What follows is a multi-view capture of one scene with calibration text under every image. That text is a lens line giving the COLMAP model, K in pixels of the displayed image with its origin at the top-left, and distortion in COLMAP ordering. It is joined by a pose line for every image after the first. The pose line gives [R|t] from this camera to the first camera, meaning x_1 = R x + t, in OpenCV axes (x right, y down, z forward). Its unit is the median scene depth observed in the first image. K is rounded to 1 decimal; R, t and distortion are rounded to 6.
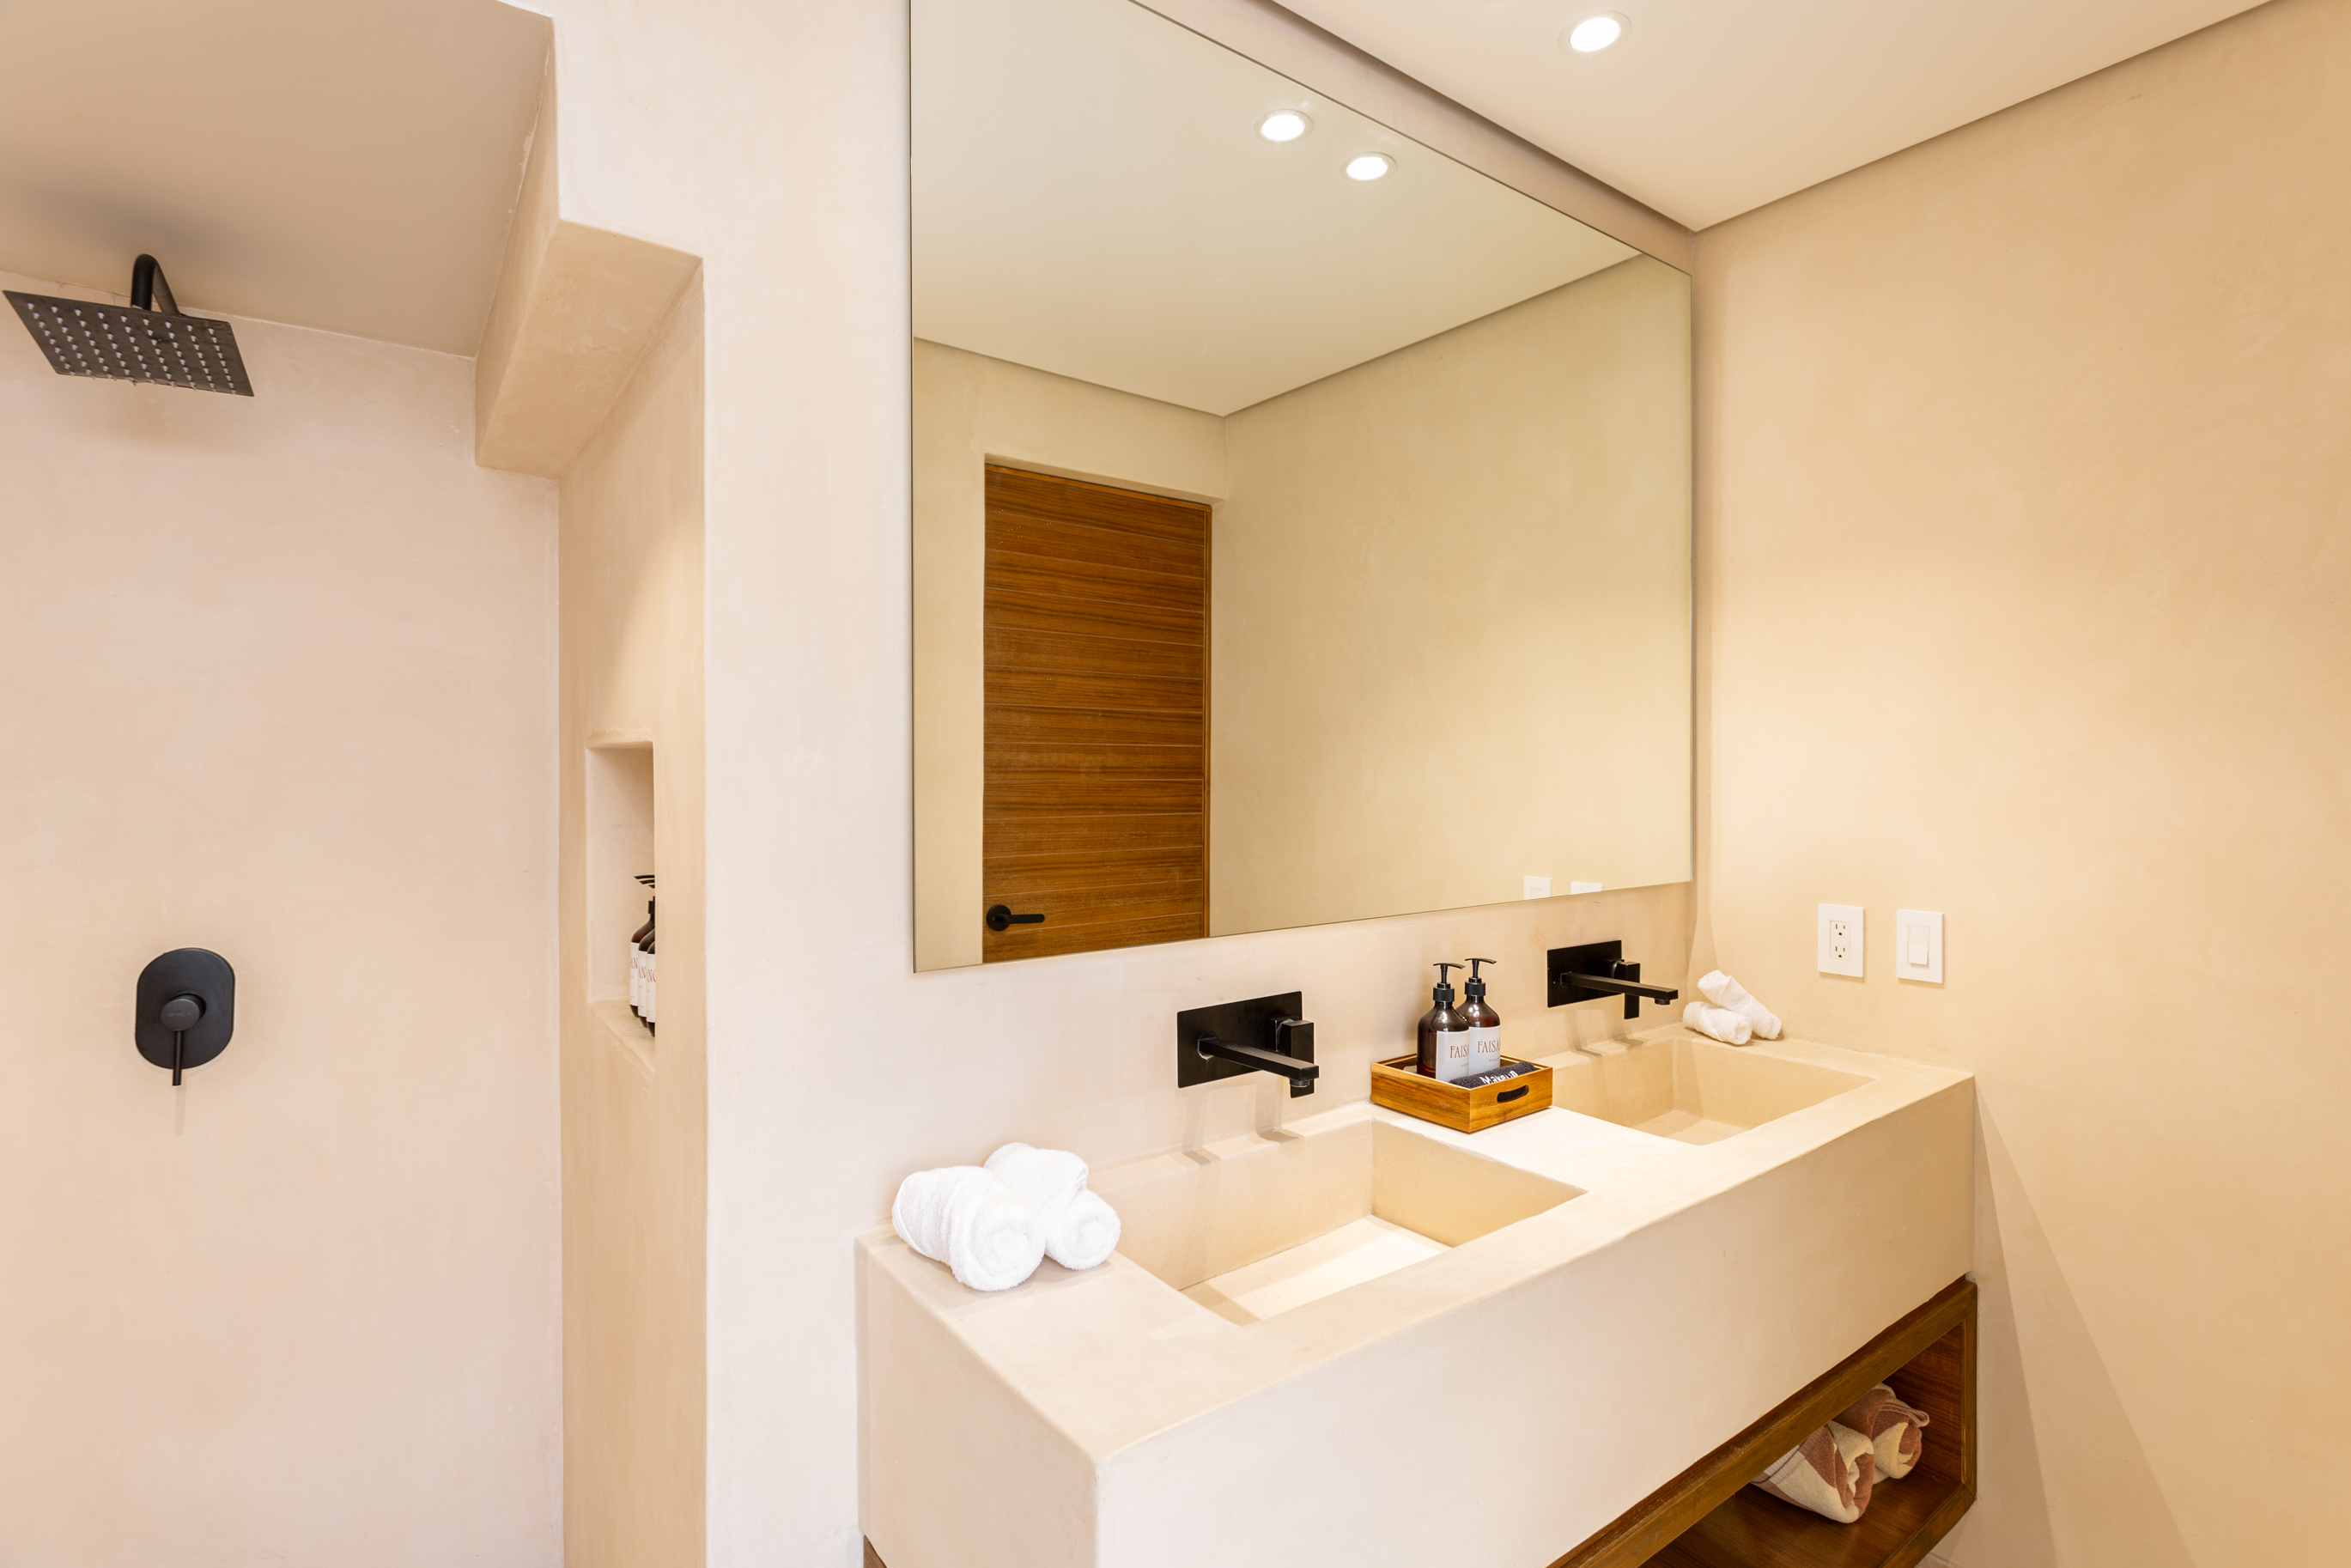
lens RADIAL K [[1083.6, 0, 1129.5], [0, 1083.6, 787.2], [0, 0, 1]] dist [-0.000861, -0.000037]
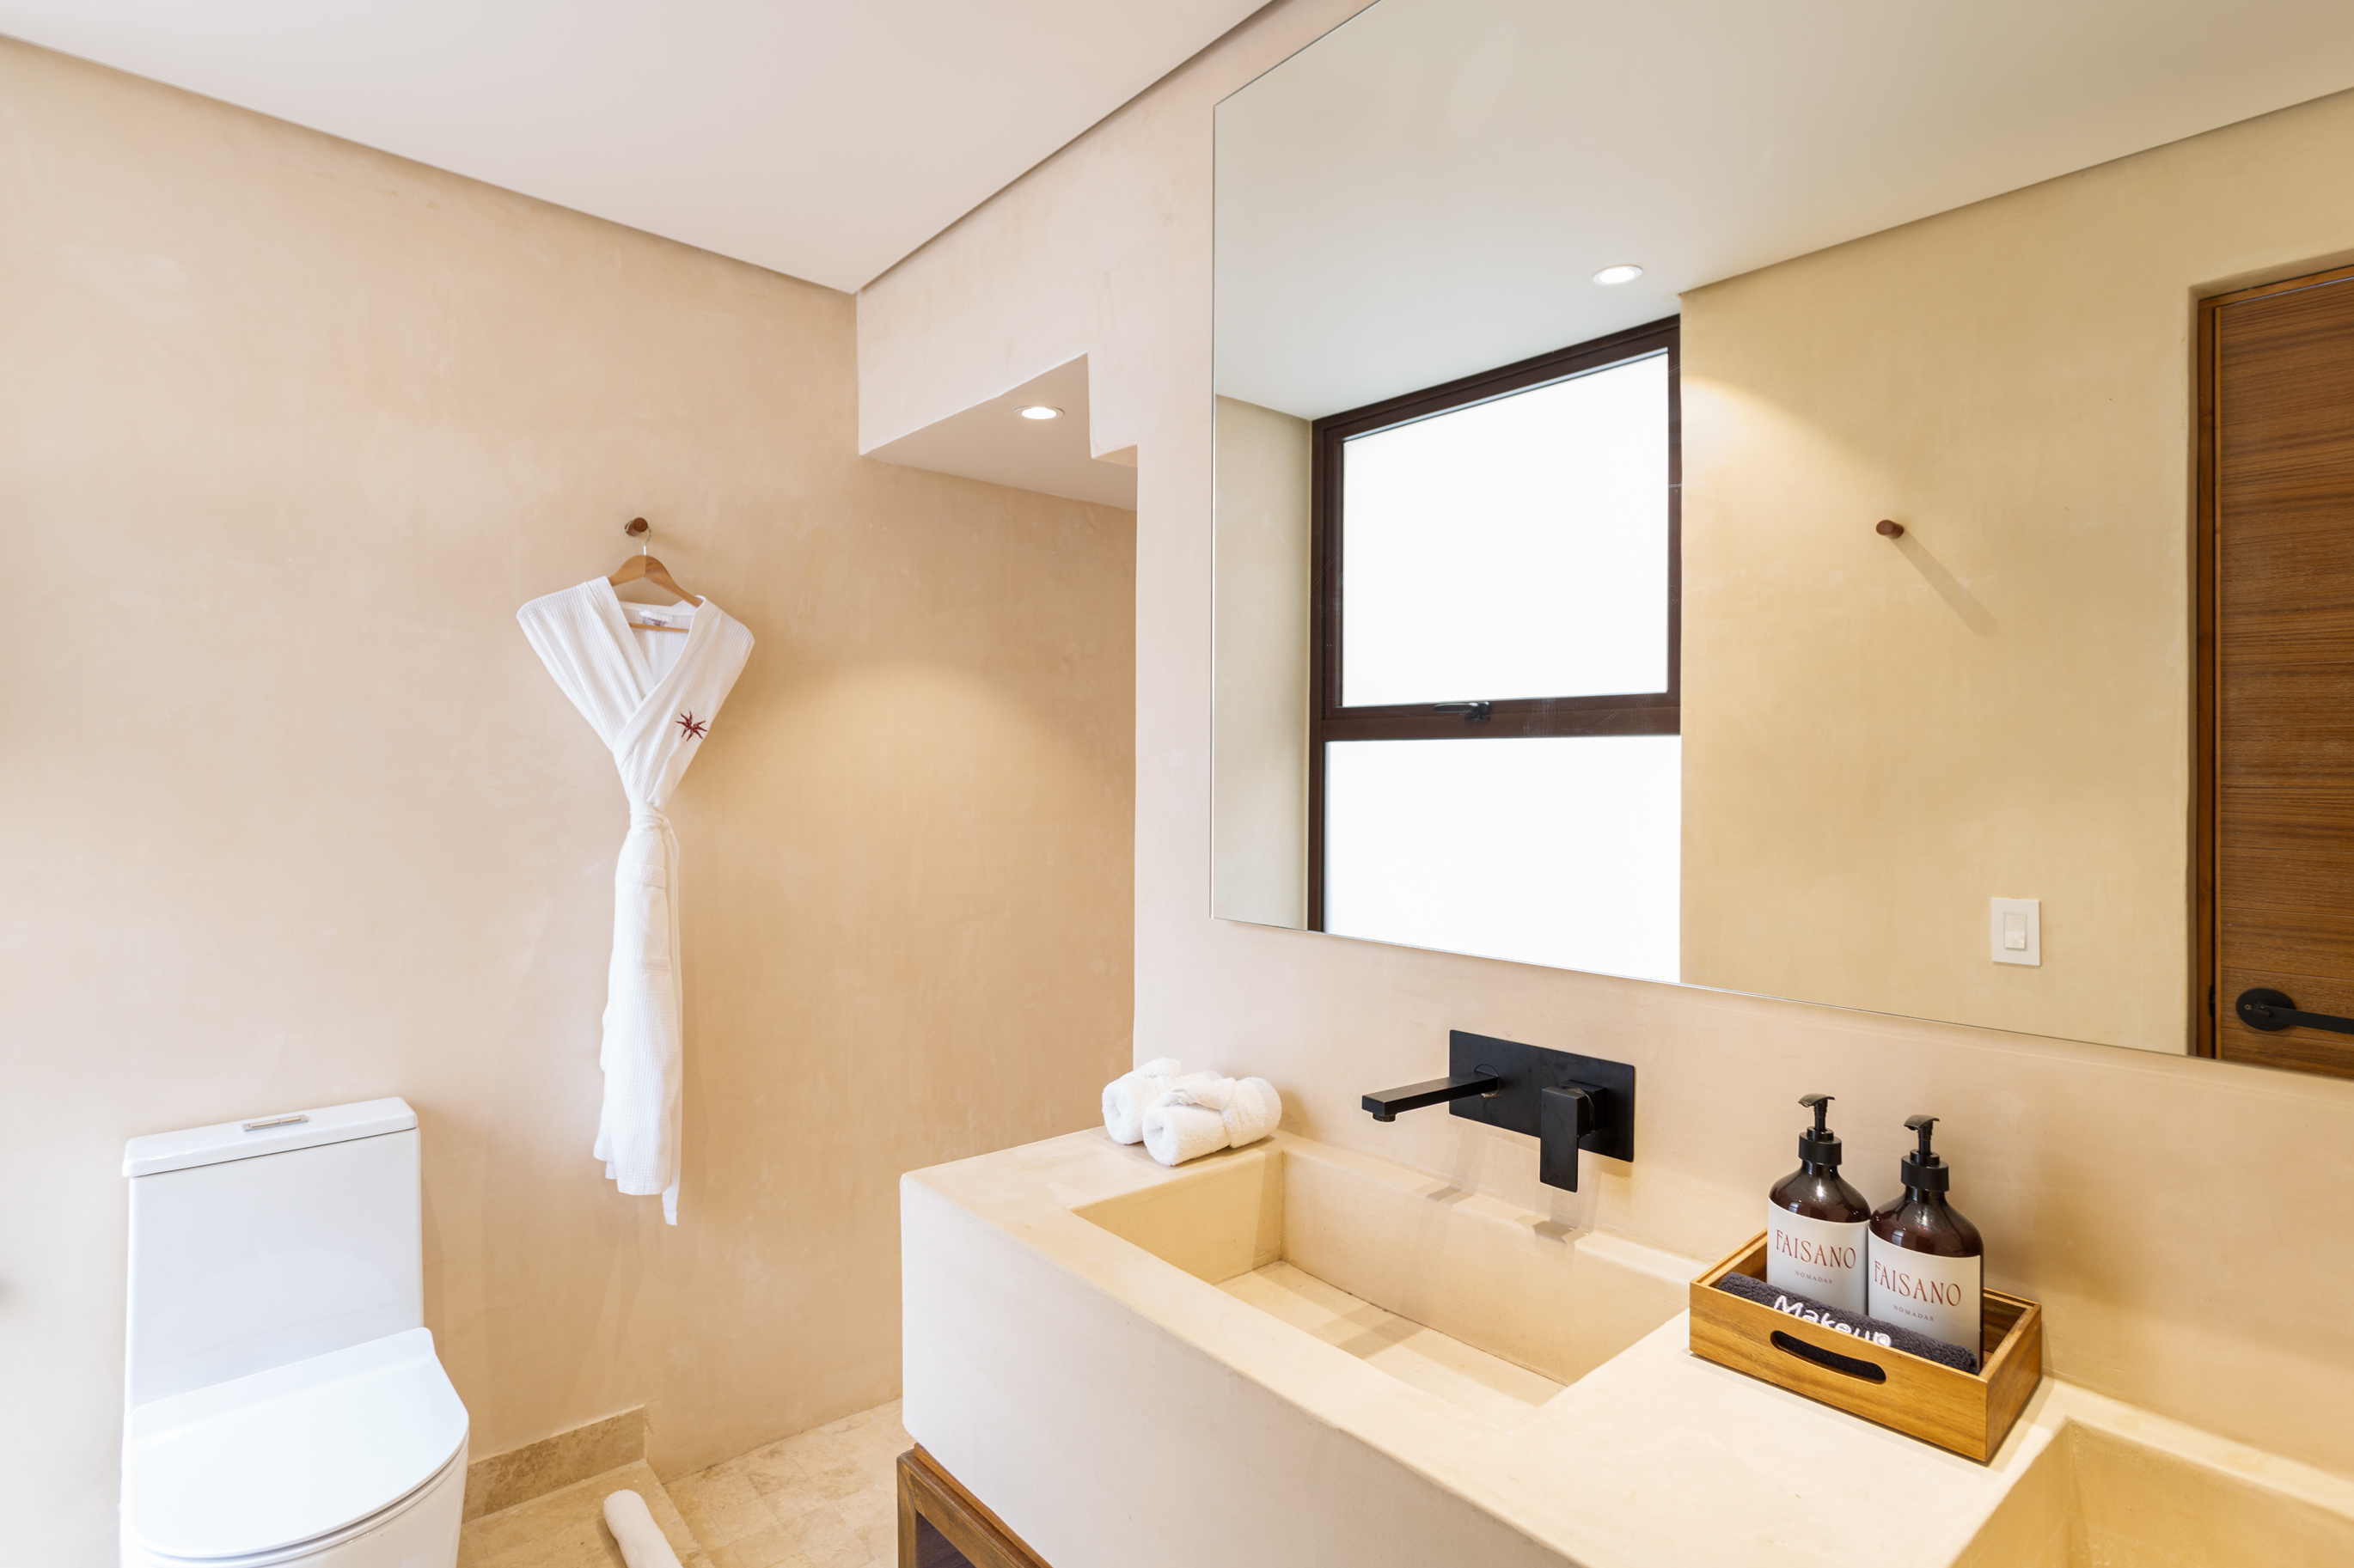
lens RADIAL K [[1114.6, 0, 1177.0], [0, 1114.6, 784.0], [0, 0, 1]] dist [-0.000026, -0.000137]
pose [[0.114212, 0.009104, -0.993415, 0.831847], [-0.017740, 0.999817, 0.007124, -0.003889], [0.993298, 0.016809, 0.114353, 0.577330]]
